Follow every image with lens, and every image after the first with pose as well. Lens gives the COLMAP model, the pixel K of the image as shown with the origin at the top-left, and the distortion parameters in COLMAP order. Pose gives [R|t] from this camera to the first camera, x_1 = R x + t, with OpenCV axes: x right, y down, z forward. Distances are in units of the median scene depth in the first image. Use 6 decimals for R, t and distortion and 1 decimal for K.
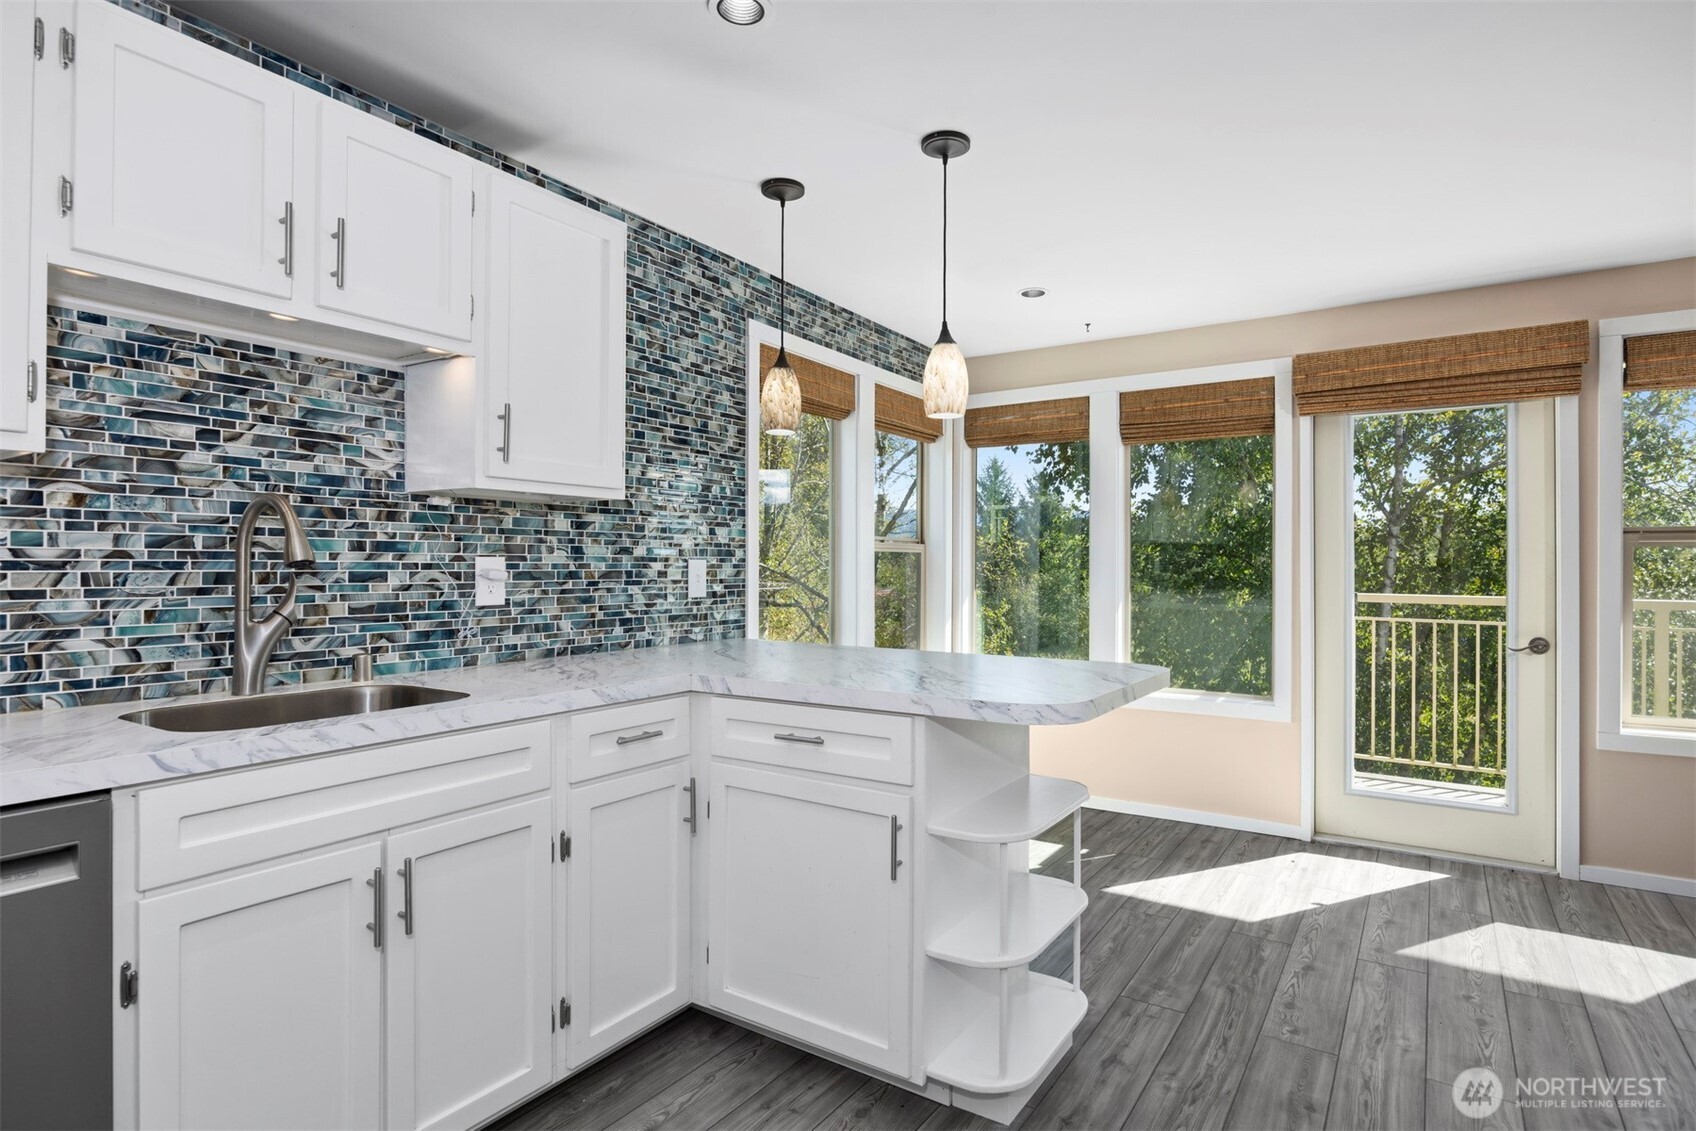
lens RADIAL K [[884.0, 0, 849.8], [0, 884.0, 567.3], [0, 0, 1]] dist [-0.006552, -0.000898]
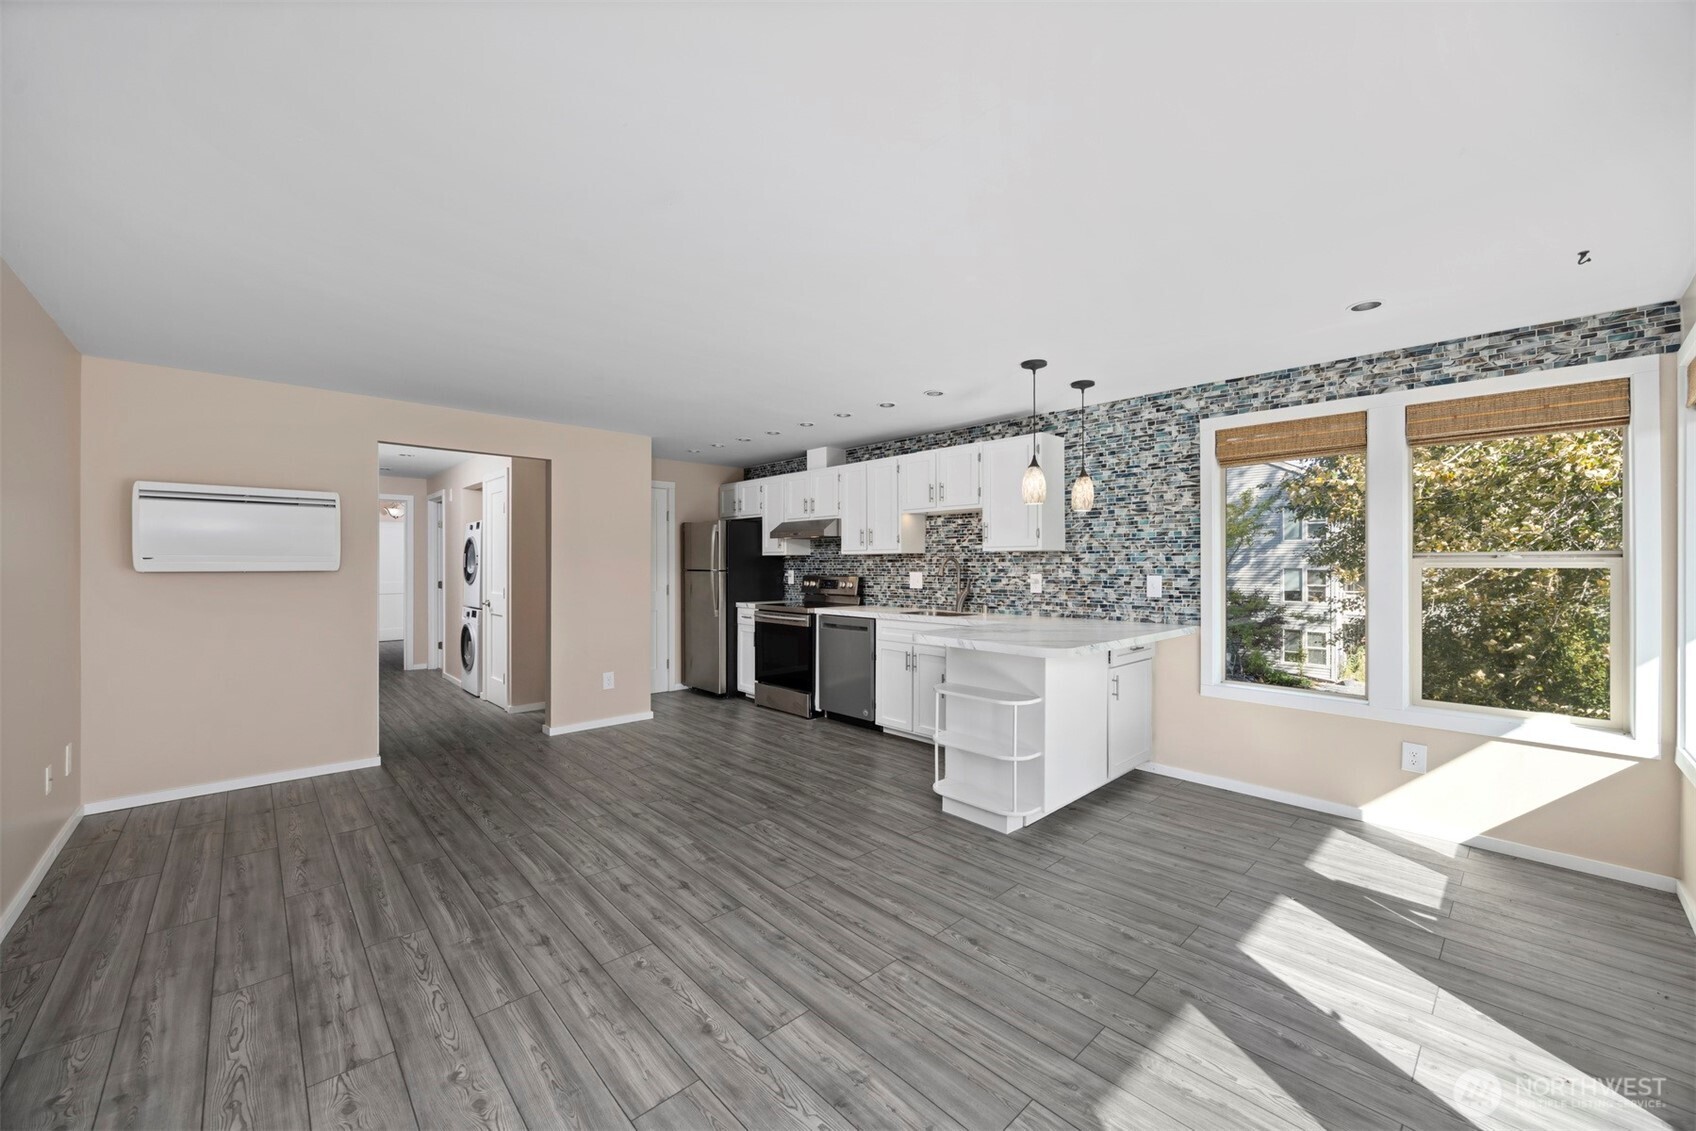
lens RADIAL K [[648.9, 0, 849.2], [0, 648.9, 570.5], [0, 0, 1]] dist [-0.001887, 0.000101]
pose [[-0.233249, 0.004224, -0.972408, 1.305692], [-0.002952, 0.999983, 0.005051, -0.025213], [0.972413, 0.004048, -0.233233, 0.768032]]
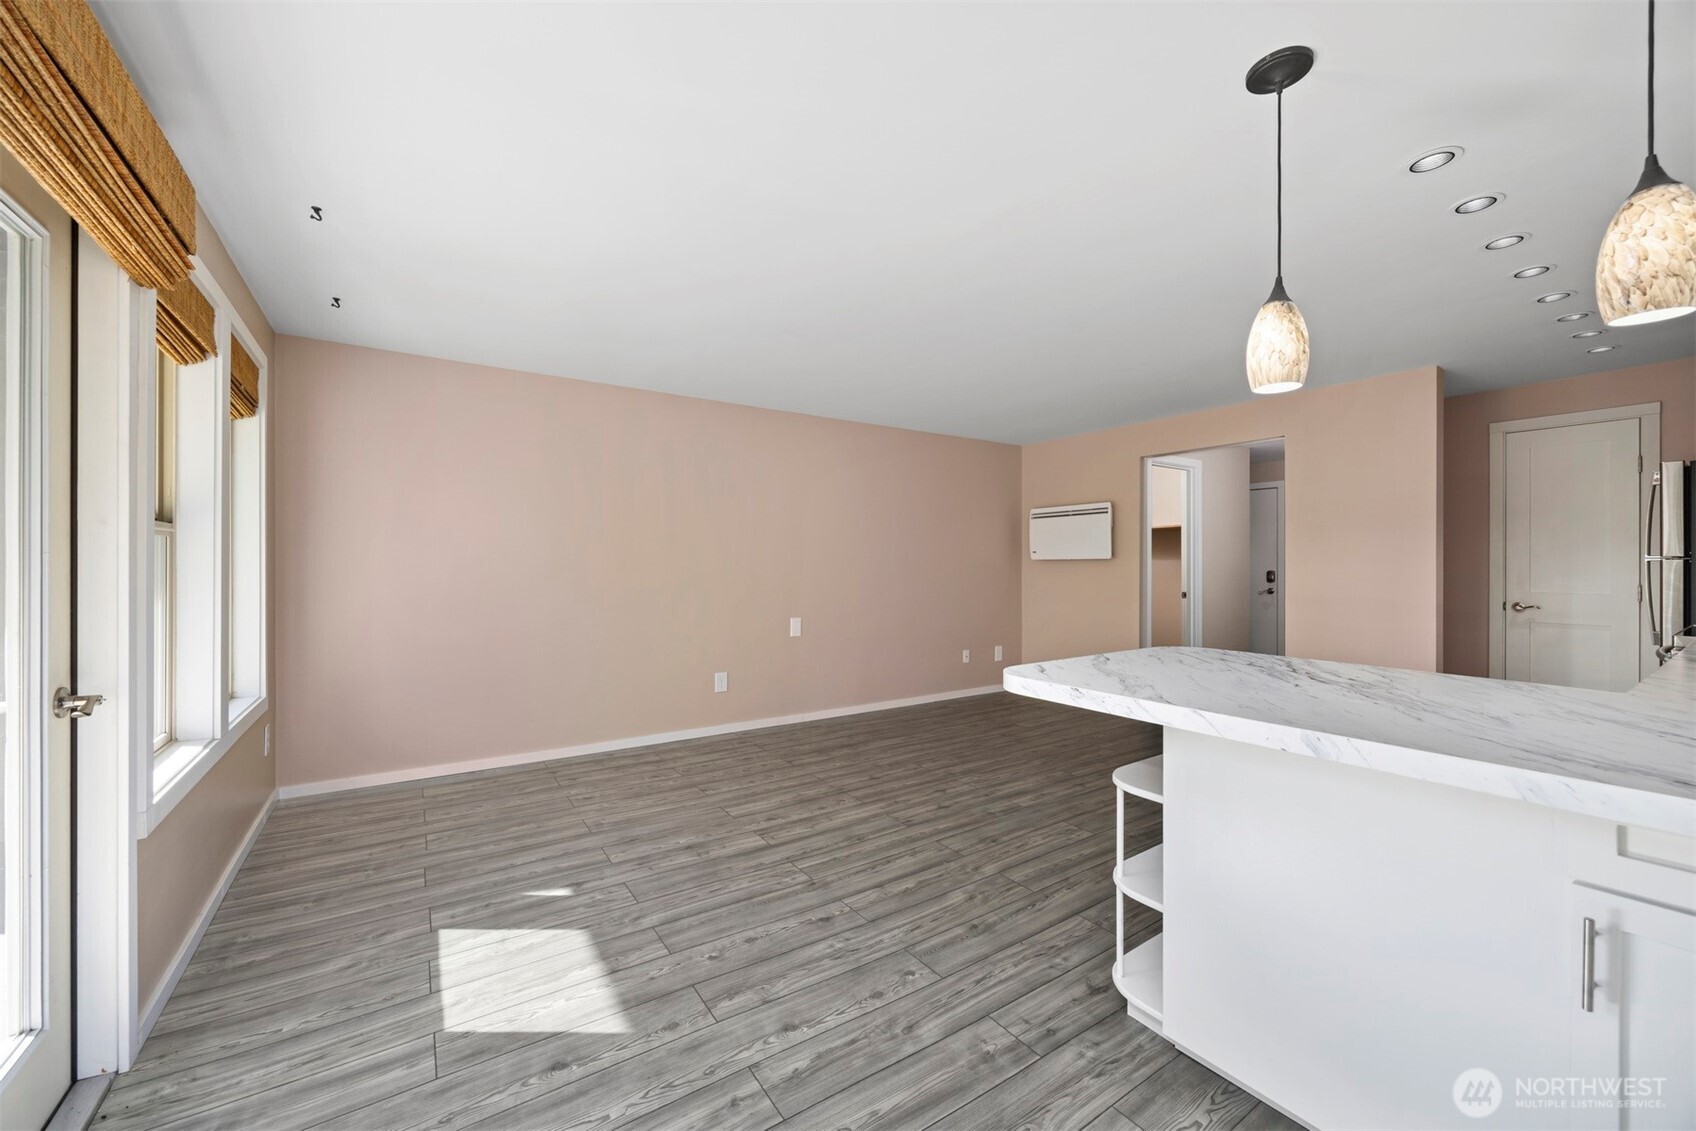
lens RADIAL K [[648.9, 0, 849.3], [0, 648.9, 561.5], [0, 0, 1]] dist [-0.001887, 0.000101]
pose [[-0.924037, 0.000311, 0.382303, 0.203924], [-0.000858, 0.999995, -0.002889, -0.000024], [-0.382302, -0.002997, -0.924032, 1.430094]]
